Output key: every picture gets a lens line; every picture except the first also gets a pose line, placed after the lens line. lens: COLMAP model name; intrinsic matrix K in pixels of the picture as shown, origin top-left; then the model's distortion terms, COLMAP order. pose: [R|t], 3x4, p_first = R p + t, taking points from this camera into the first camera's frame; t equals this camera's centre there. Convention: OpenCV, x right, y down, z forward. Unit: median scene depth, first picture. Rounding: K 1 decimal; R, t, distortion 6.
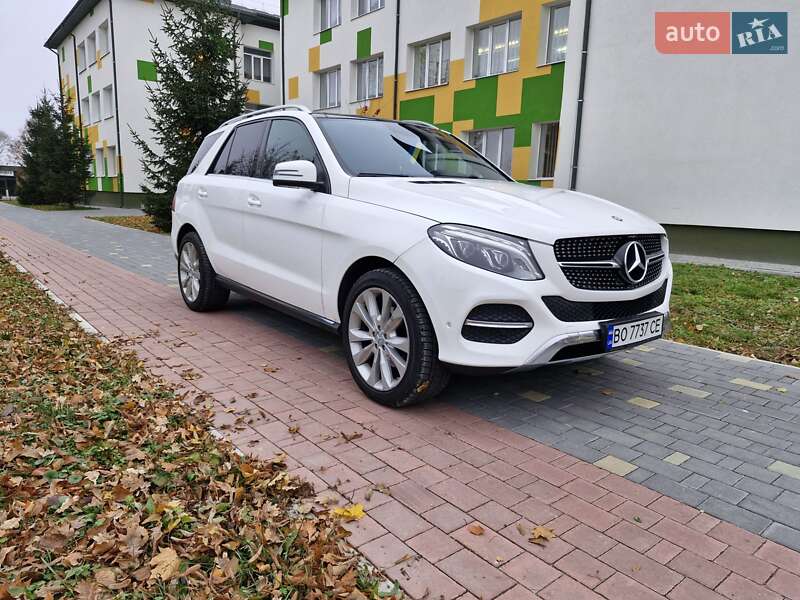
lens RADIAL K [[554.9, 0, 406.1], [0, 554.9, 299.2], [0, 0, 1]] dist [0.061998, -0.068685]
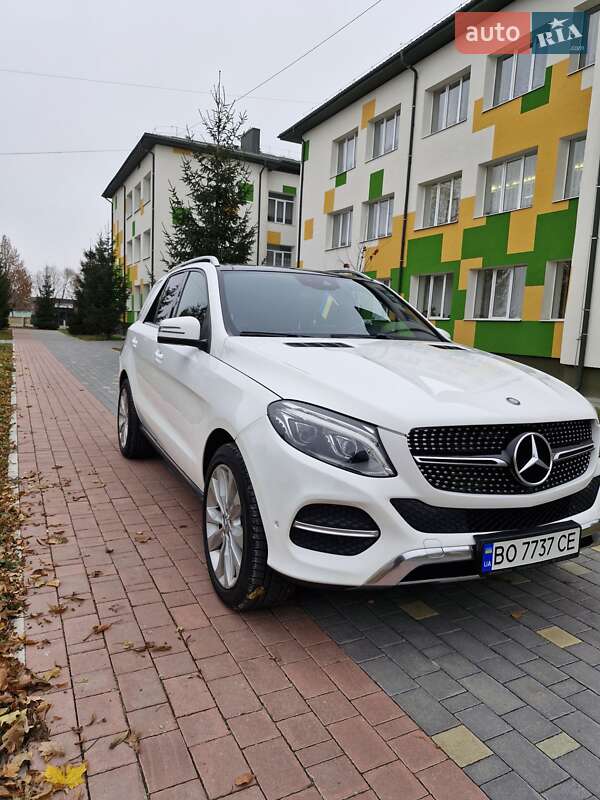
lens RADIAL K [[554.9, 0, 308.5], [0, 554.9, 391.5], [0, 0, 1]] dist [0.061998, -0.068685]
pose [[0.977508, 0.042447, -0.206584, 0.213846], [-0.057419, 0.996098, -0.067023, -0.073262], [0.202933, 0.077377, 0.976131, 0.139244]]
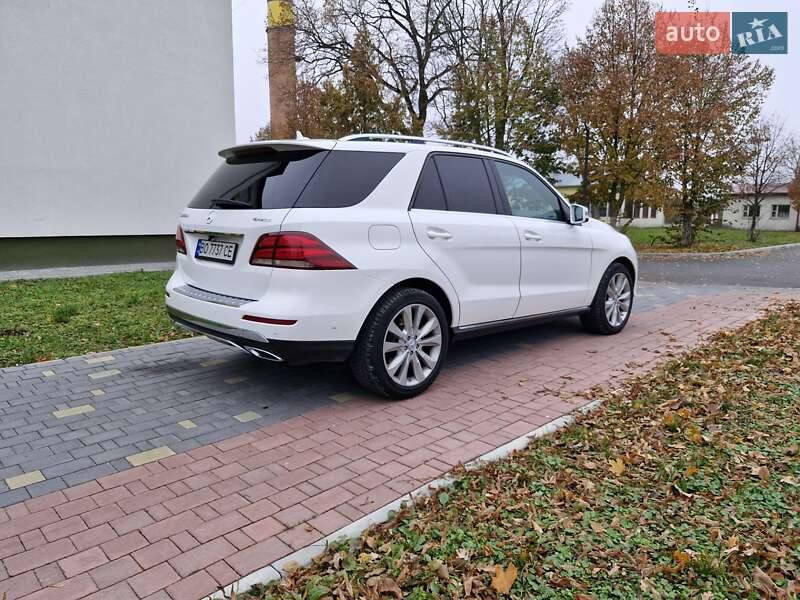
lens RADIAL K [[554.9, 0, 406.1], [0, 554.9, 292.7], [0, 0, 1]] dist [0.061998, -0.068685]
pose [[-0.097676, -0.172372, 0.980177, -1.623581], [0.164523, 0.968539, 0.186720, -0.375361], [-0.981525, 0.179500, -0.066244, 1.591957]]
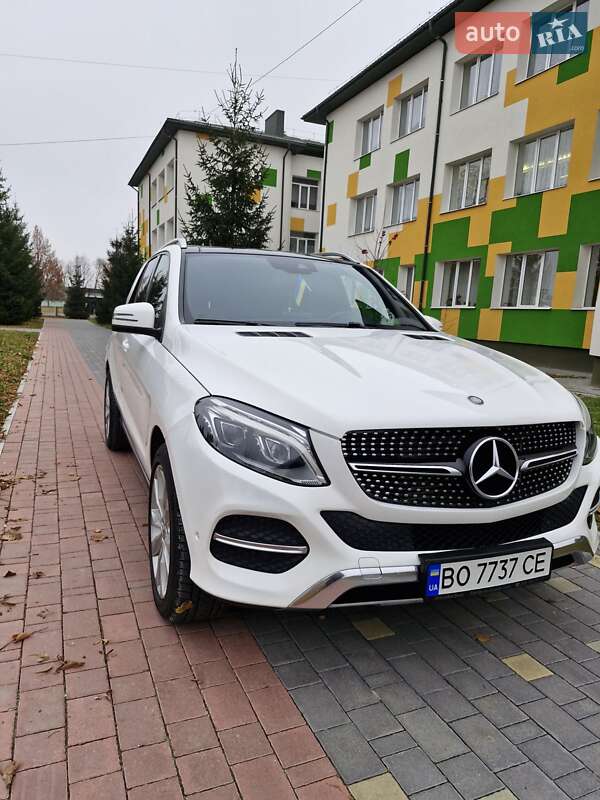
lens RADIAL K [[554.9, 0, 292.3], [0, 554.9, 408.3], [0, 0, 1]] dist [0.061998, -0.068685]
pose [[0.958267, 0.064440, -0.278516, 0.294508], [-0.071145, 0.997367, -0.014022, -0.090603], [0.276879, 0.033252, 0.960329, 0.236859]]
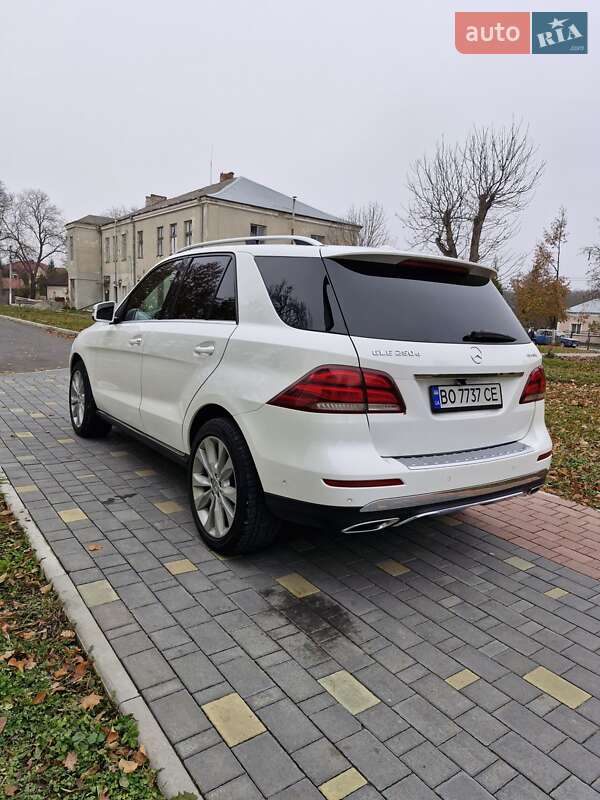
lens RADIAL K [[554.9, 0, 306.2], [0, 554.9, 395.8], [0, 0, 1]] dist [0.061998, -0.068685]
pose [[-0.994630, -0.096203, 0.038169, -0.310574], [-0.078652, 0.942286, 0.325441, -0.566355], [-0.067274, 0.320691, -0.944792, 2.668345]]
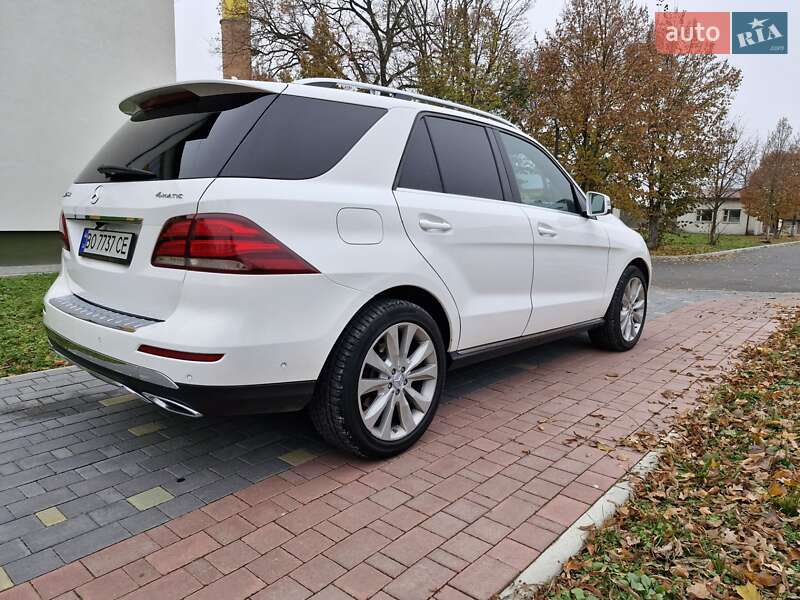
lens RADIAL K [[554.9, 0, 408.5], [0, 554.9, 299.0], [0, 0, 1]] dist [0.061998, -0.068685]
pose [[-0.172006, -0.180313, 0.968453, -1.301943], [0.149667, 0.966909, 0.206607, -0.336732], [-0.973660, 0.180483, -0.139327, 1.599317]]
